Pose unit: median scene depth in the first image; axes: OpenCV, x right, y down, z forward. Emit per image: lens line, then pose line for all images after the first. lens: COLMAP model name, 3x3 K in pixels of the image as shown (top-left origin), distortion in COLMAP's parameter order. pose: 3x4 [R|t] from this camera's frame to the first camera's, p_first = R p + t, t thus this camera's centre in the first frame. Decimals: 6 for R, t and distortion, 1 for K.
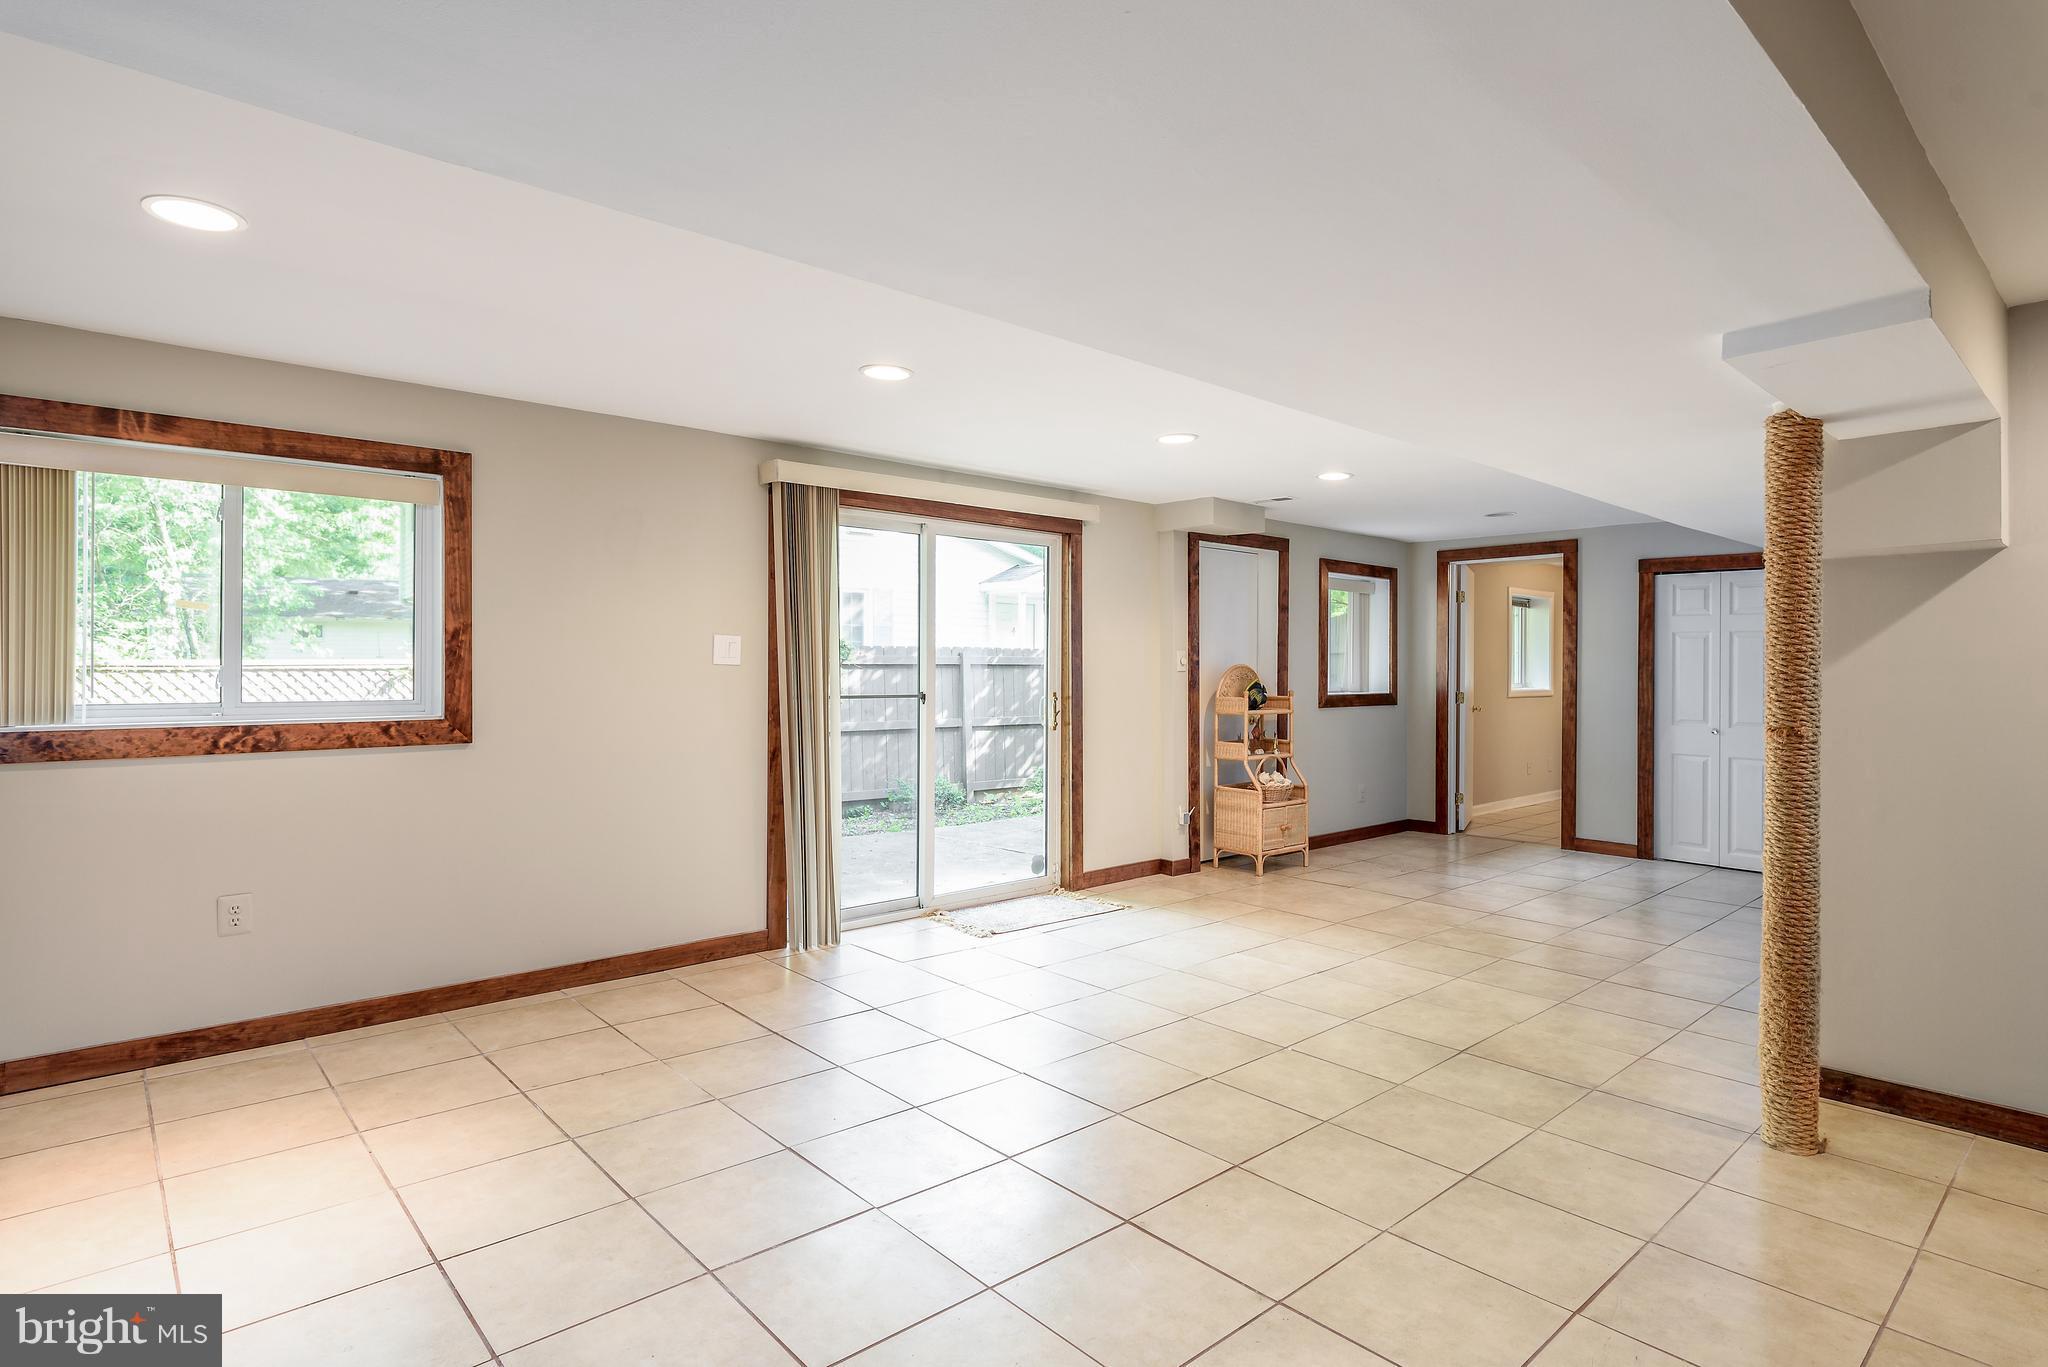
lens RADIAL K [[1055.3, 0, 1029.5], [0, 1055.3, 676.1], [0, 0, 1]] dist [-0.005259, -0.000777]
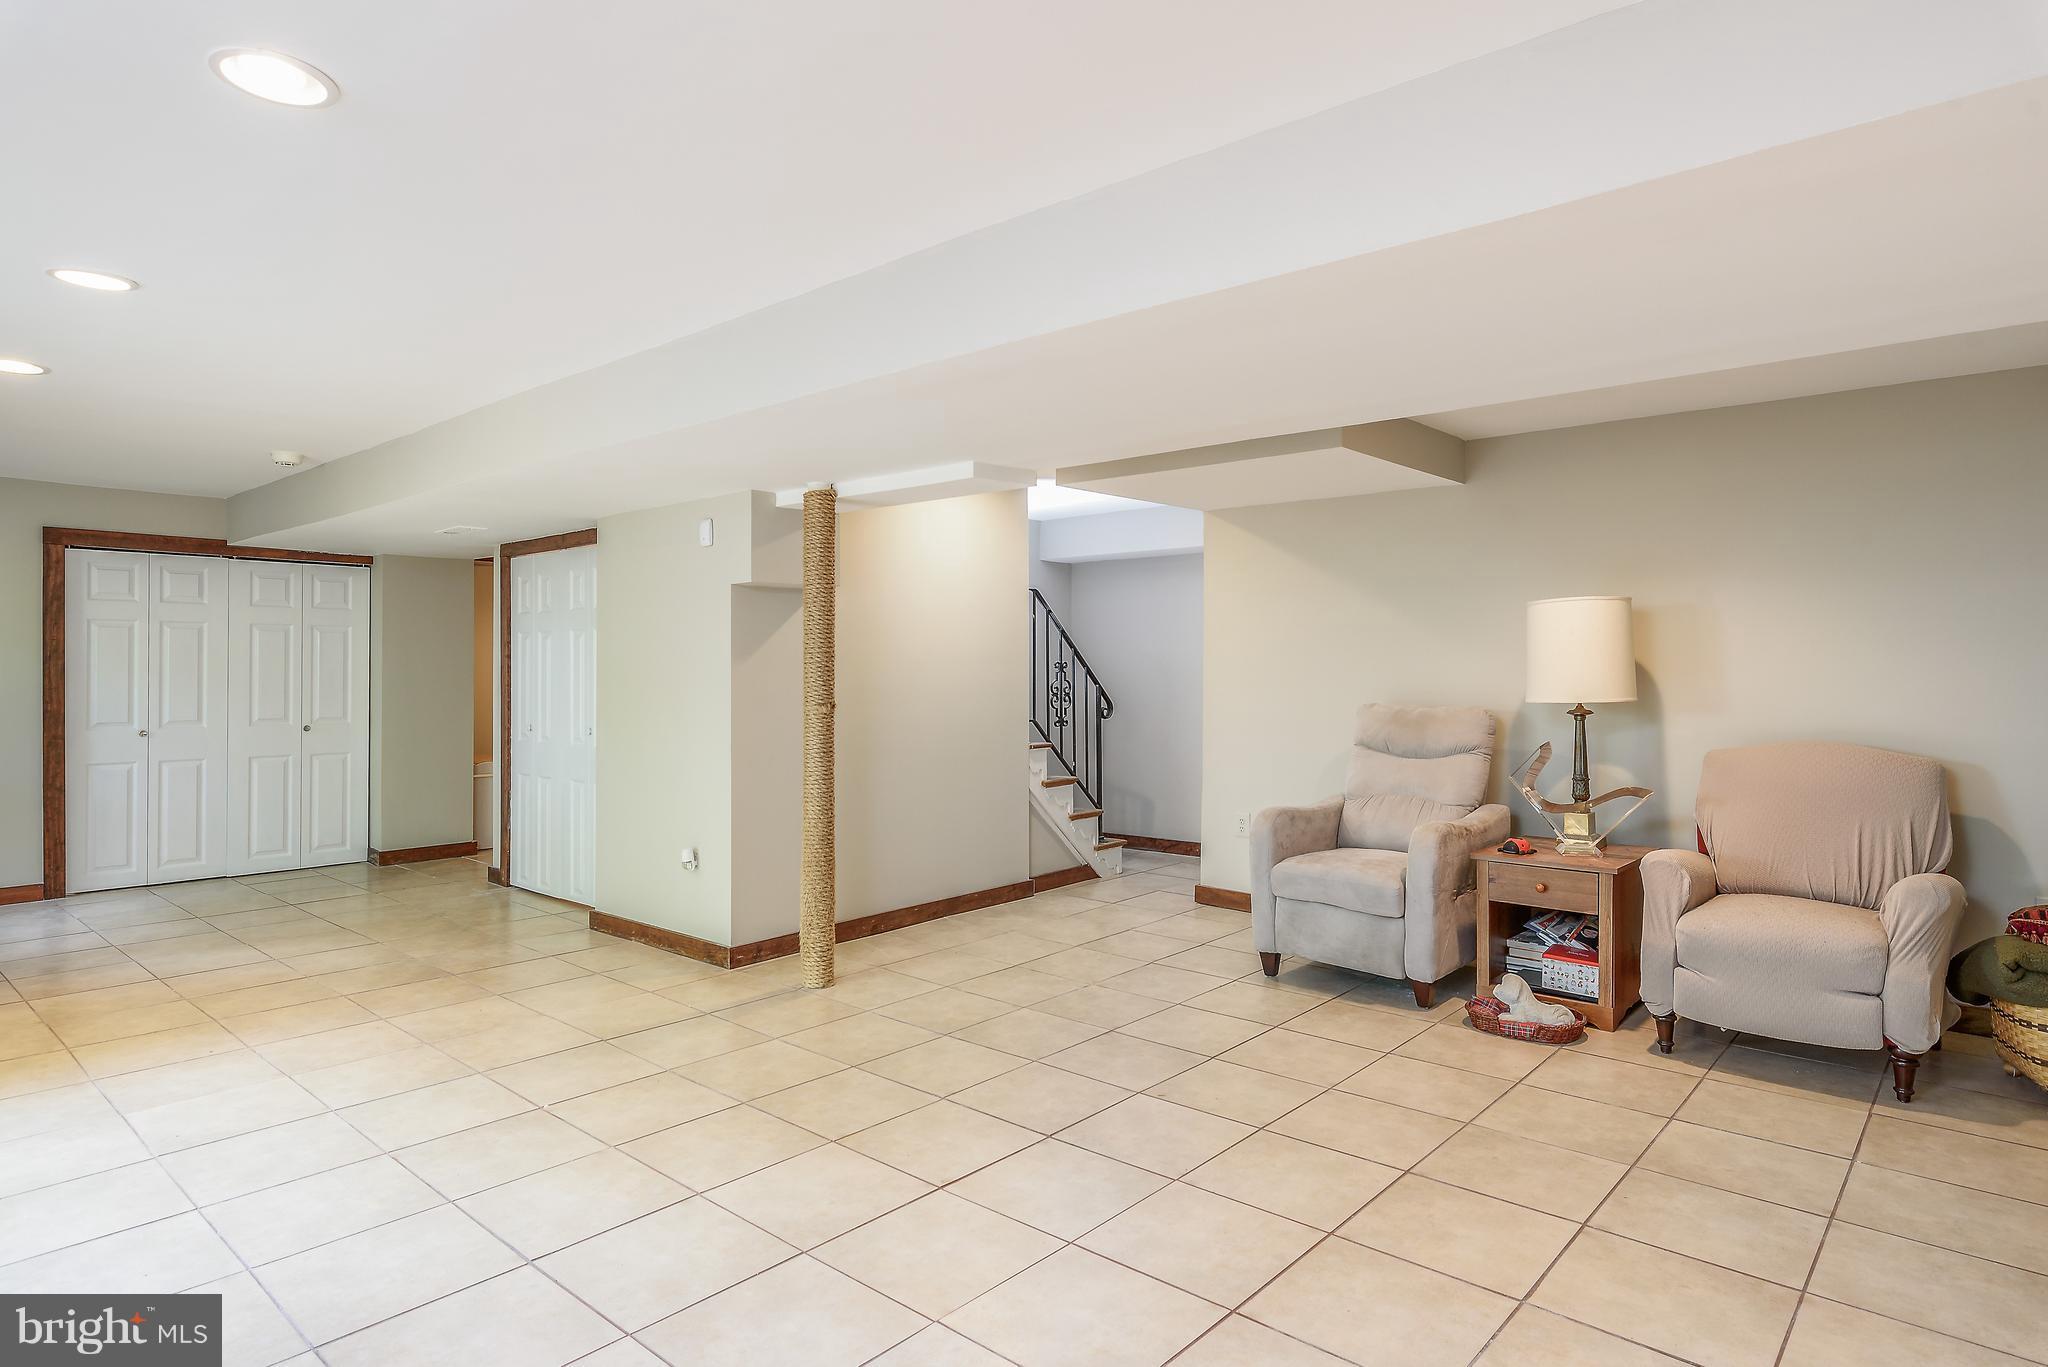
lens RADIAL K [[1112.9, 0, 1030.4], [0, 1112.9, 667.4], [0, 0, 1]] dist [0.003868, 0.000611]
pose [[-0.095306, -0.009795, 0.995400, -0.357268], [0.009413, 0.999898, 0.010740, -0.006165], [-0.995403, 0.010393, -0.095204, 0.351426]]
